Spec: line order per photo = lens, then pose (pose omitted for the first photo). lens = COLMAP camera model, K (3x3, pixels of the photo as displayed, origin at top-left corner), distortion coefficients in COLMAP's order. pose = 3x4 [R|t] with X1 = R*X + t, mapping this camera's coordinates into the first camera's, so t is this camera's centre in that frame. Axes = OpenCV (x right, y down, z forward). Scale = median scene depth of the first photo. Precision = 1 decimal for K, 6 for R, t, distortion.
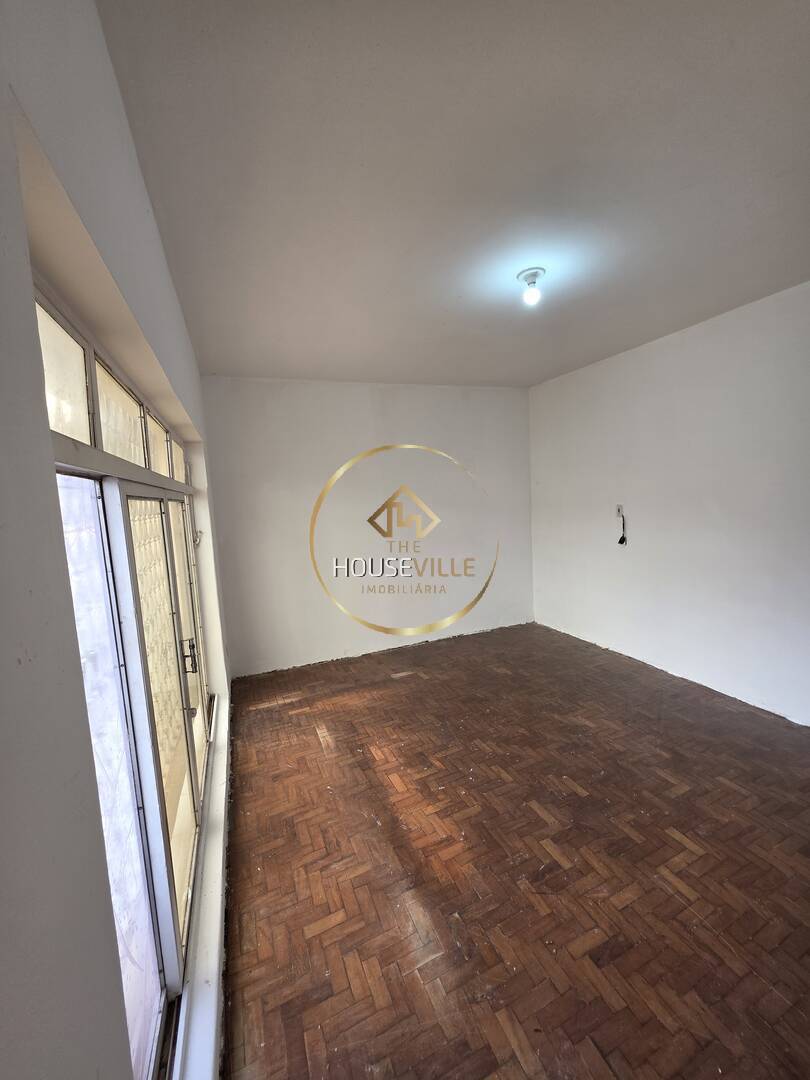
lens RADIAL K [[435.2, 0, 406.8], [0, 435.2, 540.3], [0, 0, 1]] dist [-0.002671, 0.002430]
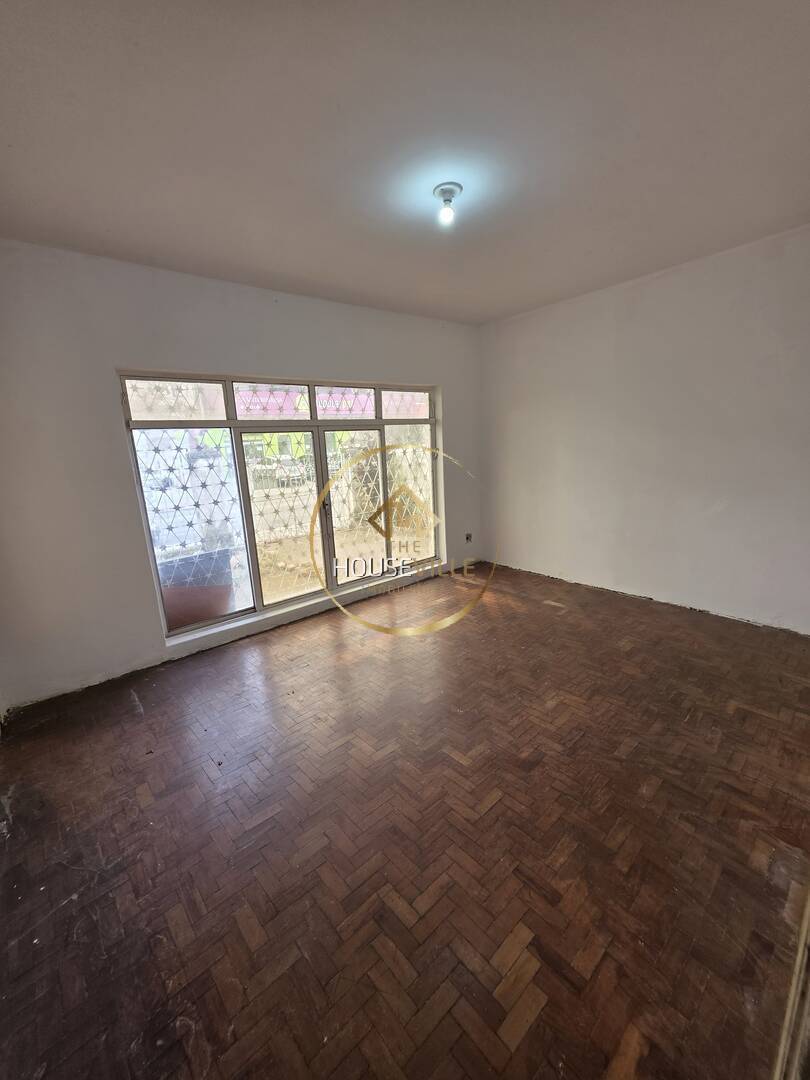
lens RADIAL K [[435.2, 0, 406.8], [0, 435.2, 540.3], [0, 0, 1]] dist [-0.002671, 0.002430]
pose [[0.322974, 0.252360, -0.912142, 0.779072], [-0.070831, 0.967536, 0.242606, -0.057436], [0.943754, -0.013748, 0.330364, 0.347960]]
